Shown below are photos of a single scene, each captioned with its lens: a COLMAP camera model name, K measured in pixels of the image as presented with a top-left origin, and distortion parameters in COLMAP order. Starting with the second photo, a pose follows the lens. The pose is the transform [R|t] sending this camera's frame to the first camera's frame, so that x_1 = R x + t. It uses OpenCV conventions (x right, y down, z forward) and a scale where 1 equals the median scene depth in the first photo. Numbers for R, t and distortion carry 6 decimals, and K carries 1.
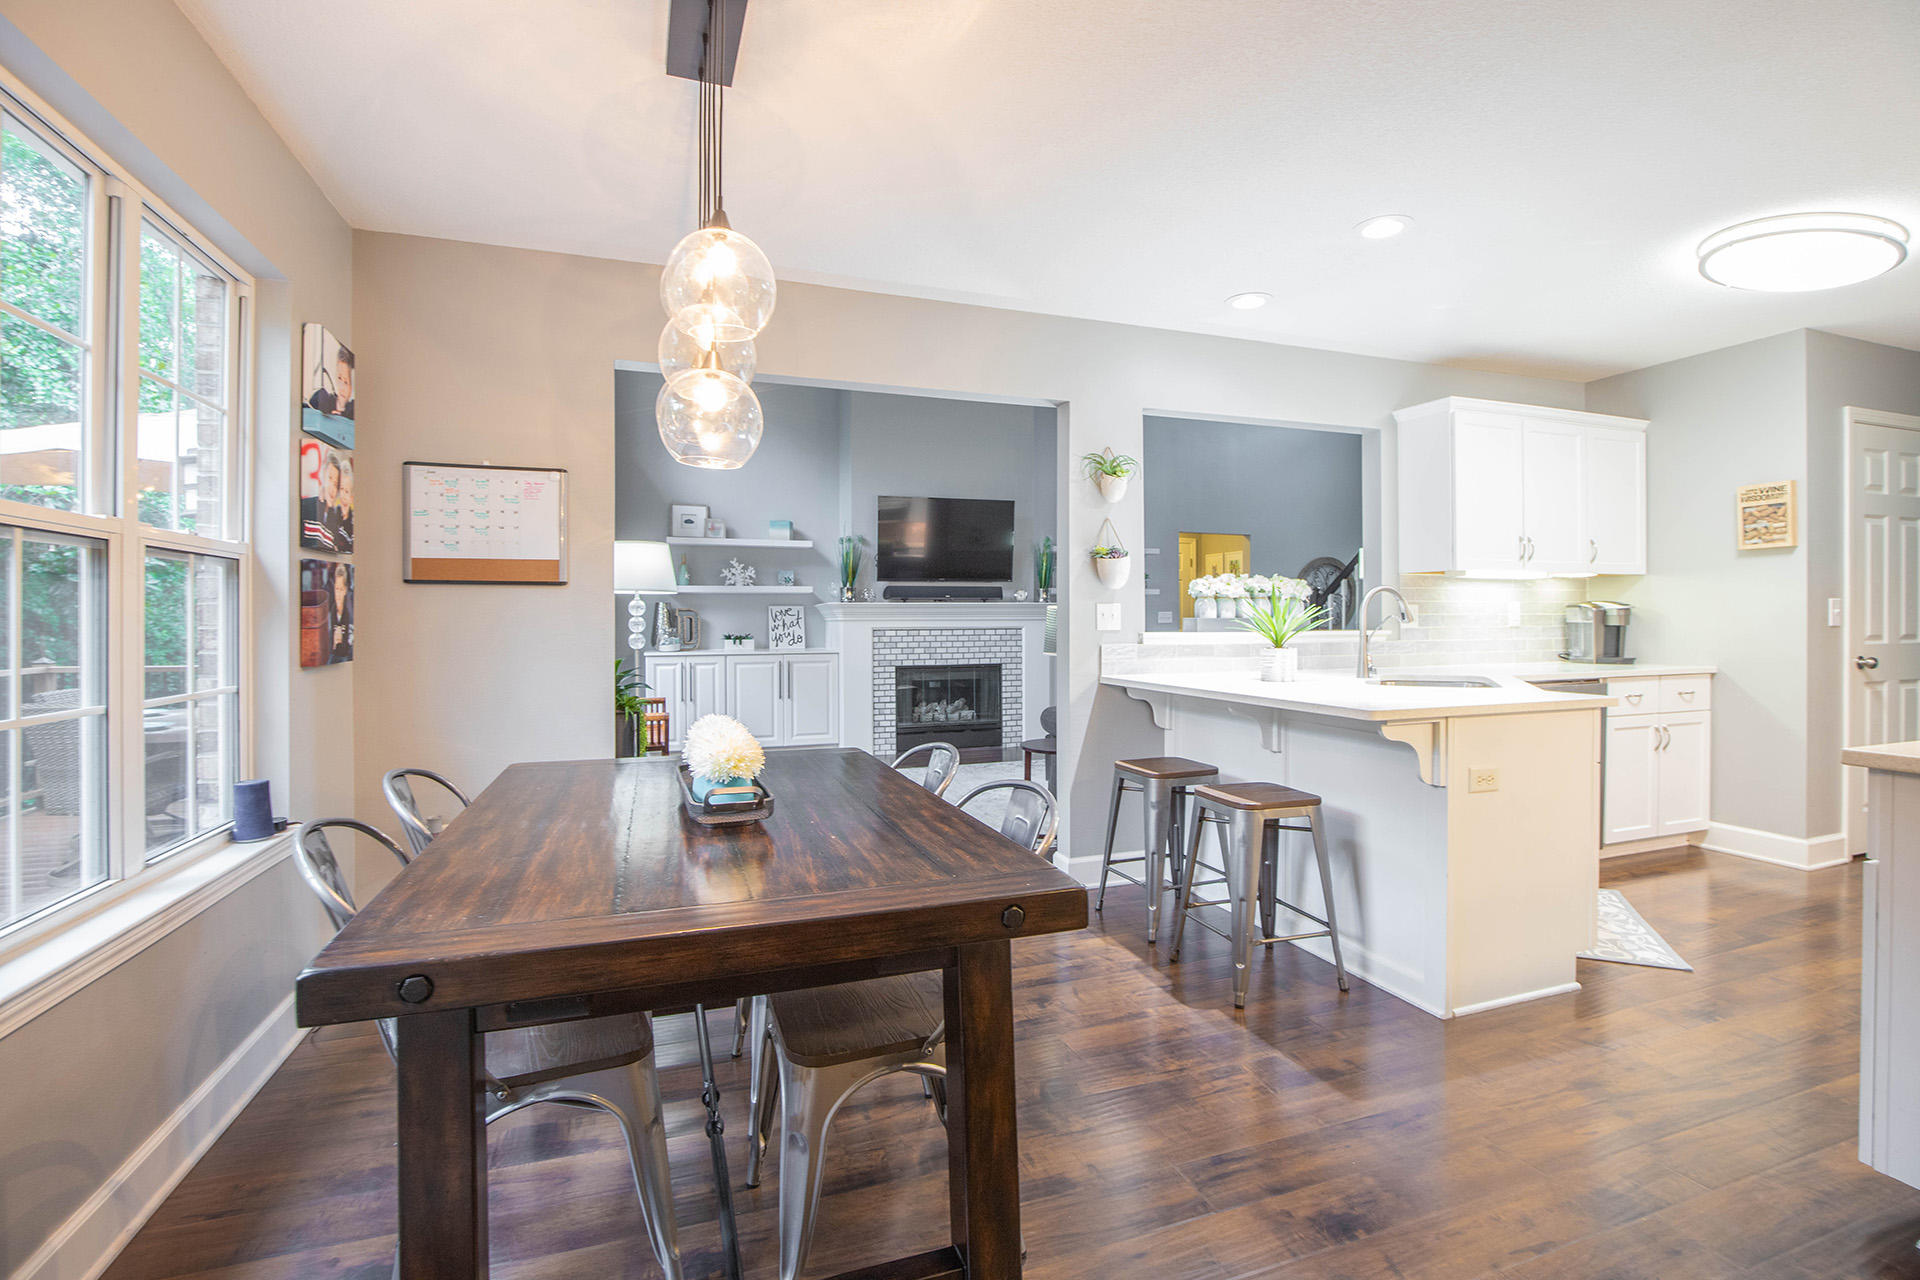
lens RADIAL K [[880.0, 0, 969.2], [0, 880.0, 626.8], [0, 0, 1]] dist [-0.037926, 0.007678]
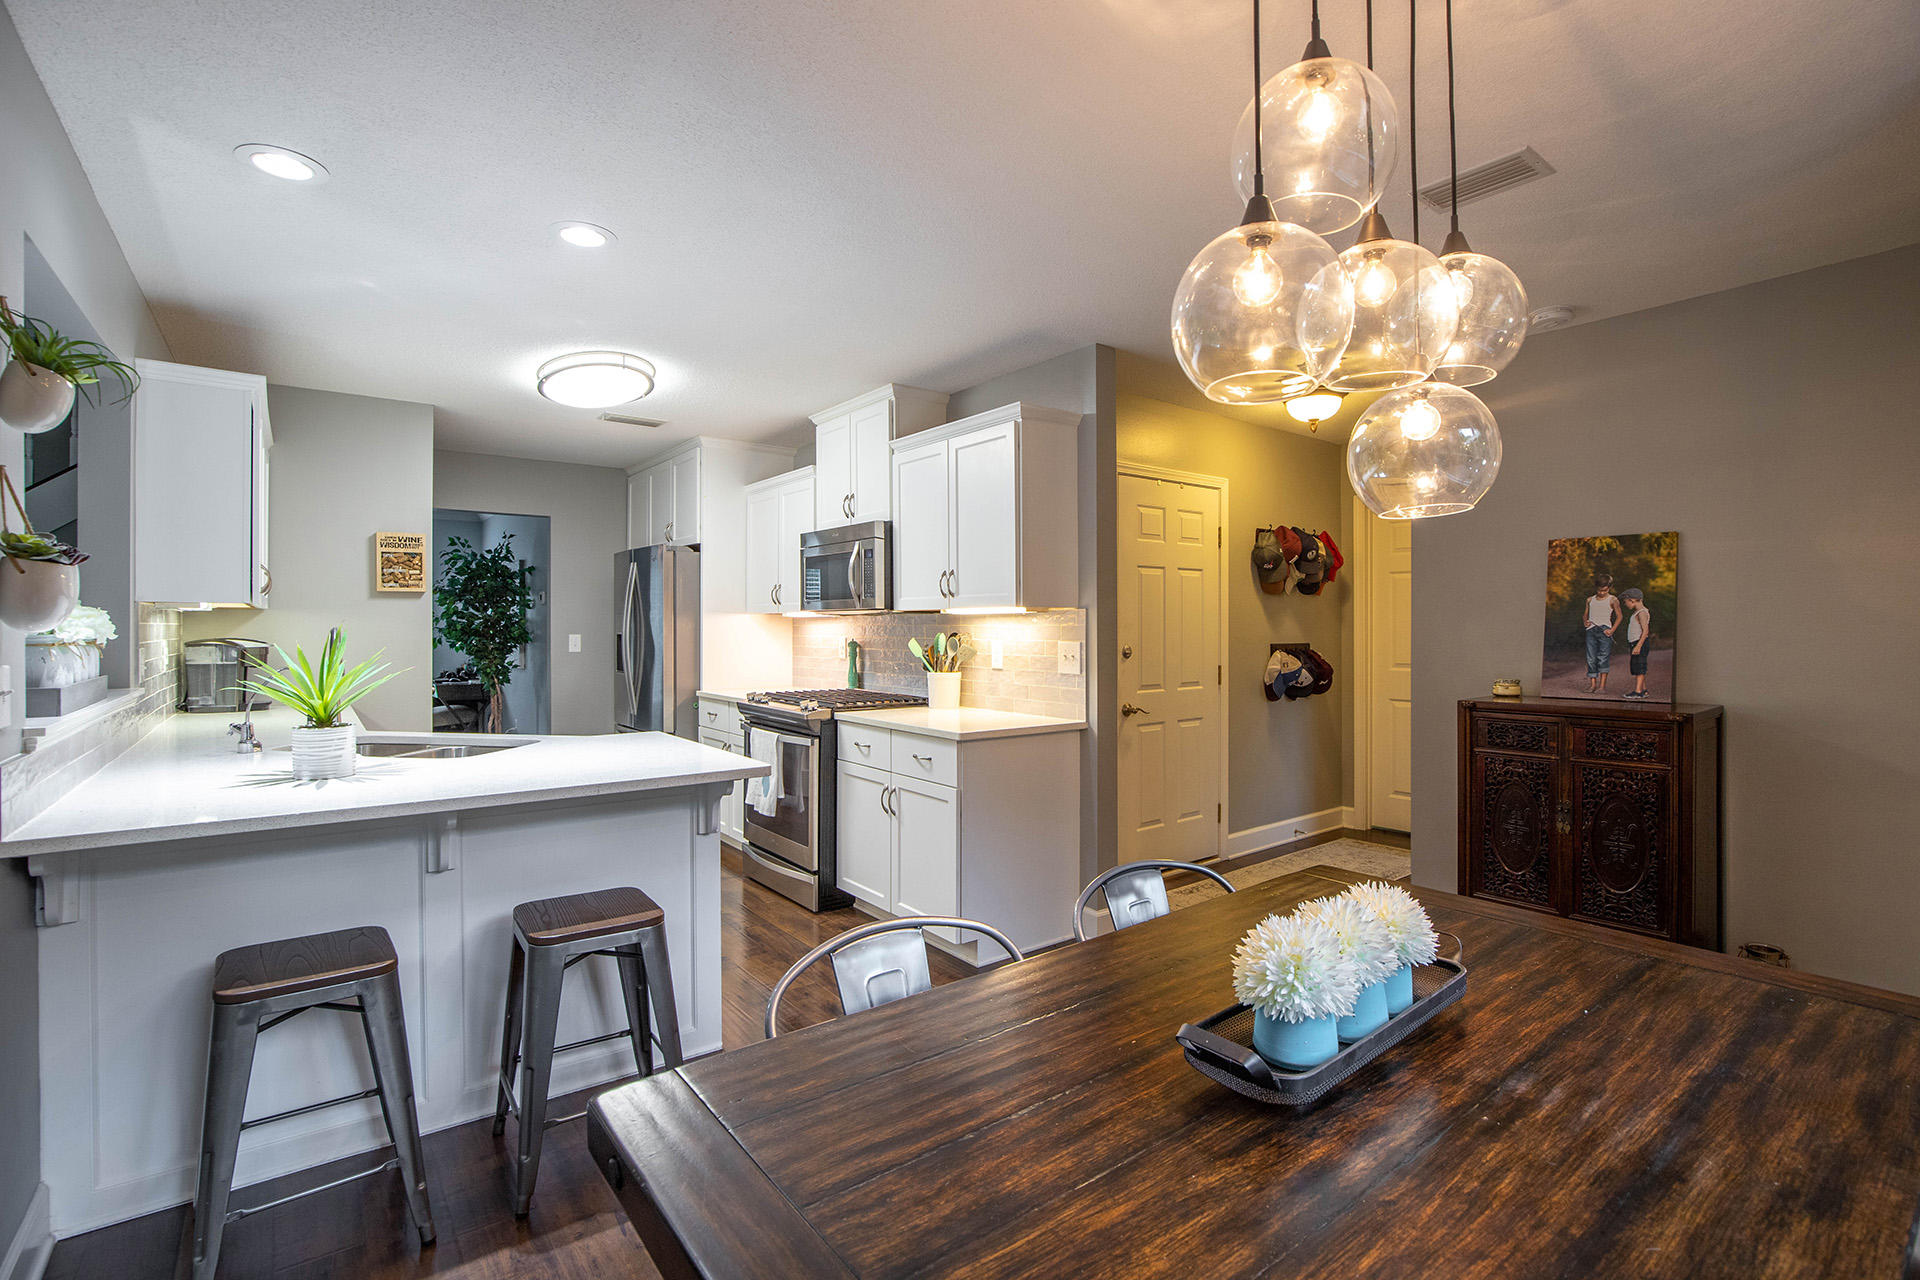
lens RADIAL K [[880.0, 0, 969.2], [0, 880.0, 626.8], [0, 0, 1]] dist [-0.037926, 0.007678]
pose [[-0.311973, 0.004477, 0.950080, -0.371685], [0.008382, 0.999963, -0.001959, -0.040371], [-0.950054, 0.007353, -0.311999, 0.682301]]
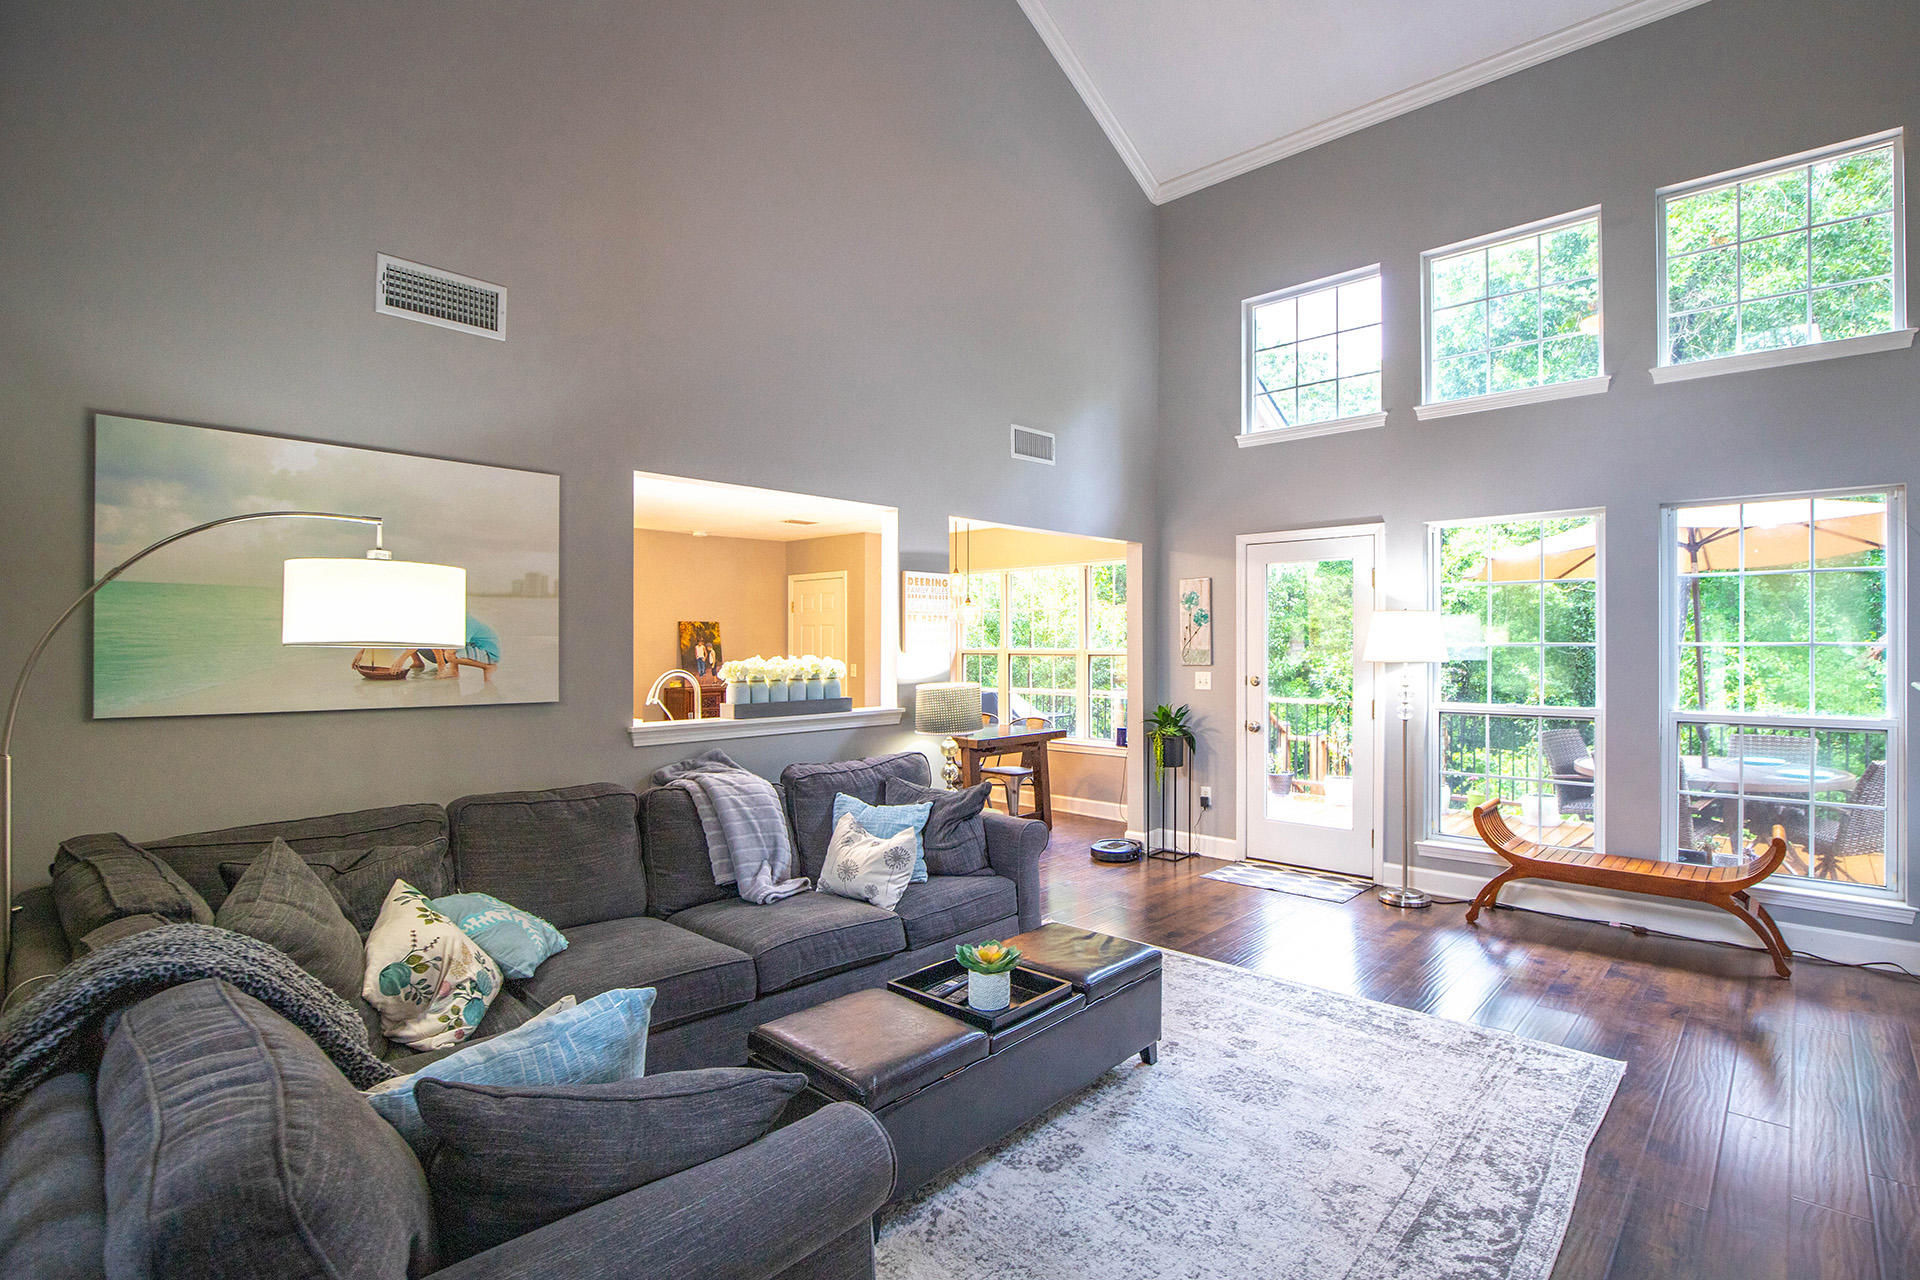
lens RADIAL K [[909.4, 0, 1009.5], [0, 909.4, 649.7], [0, 0, 1]] dist [-0.039381, 0.007158]
pose [[-0.881147, 0.007370, -0.472785, 0.621970], [0.001285, 0.999912, 0.013192, -0.084981], [0.472841, 0.011016, -0.881079, 2.158527]]
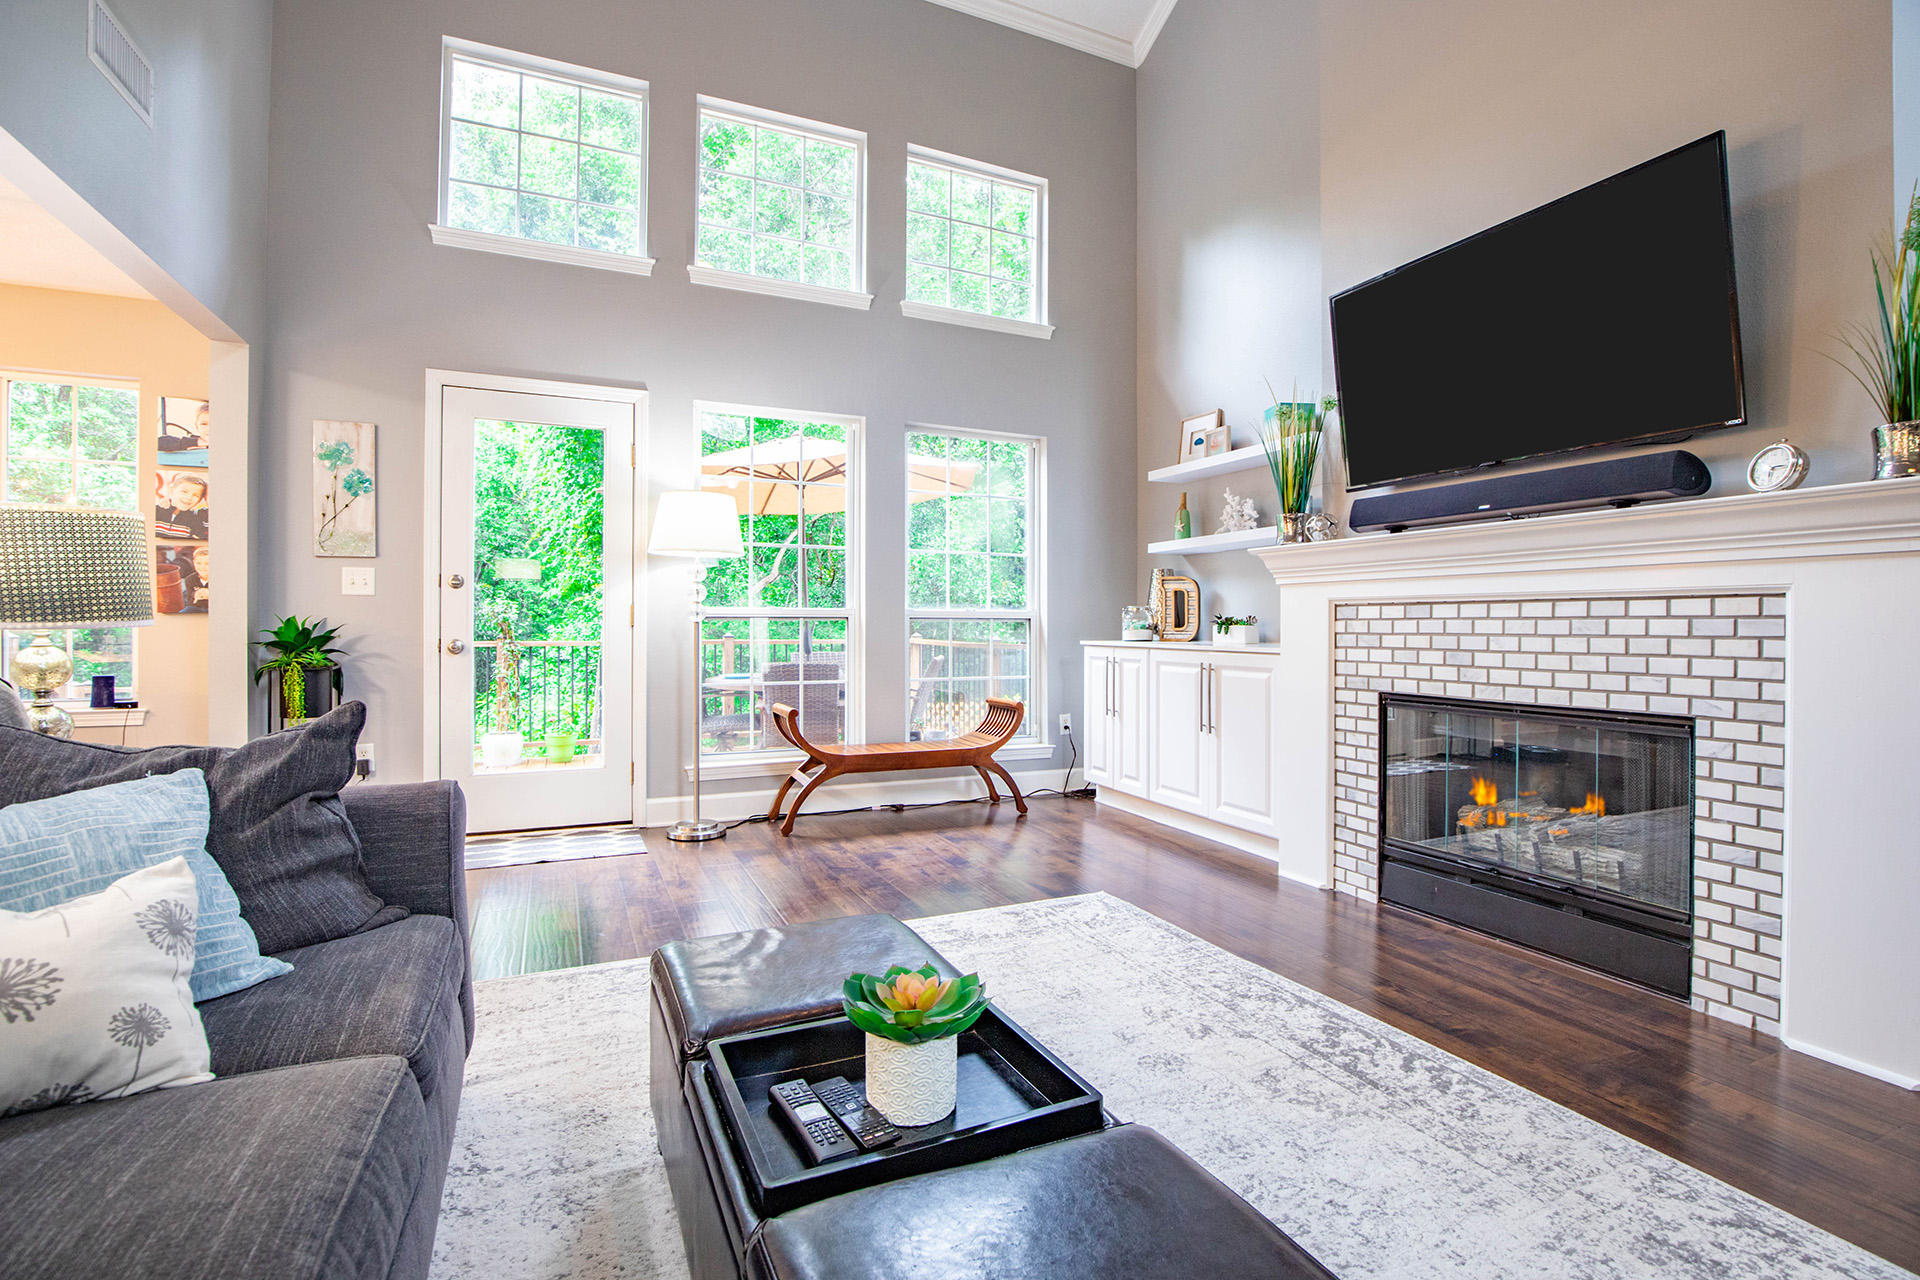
lens RADIAL K [[880.0, 0, 969.2], [0, 880.0, 626.8], [0, 0, 1]] dist [-0.037926, 0.007678]
pose [[0.086179, 0.007011, -0.996255, 0.613153], [-0.012333, 0.999906, 0.005970, 0.027998], [0.996203, 0.011772, 0.086258, 1.527596]]
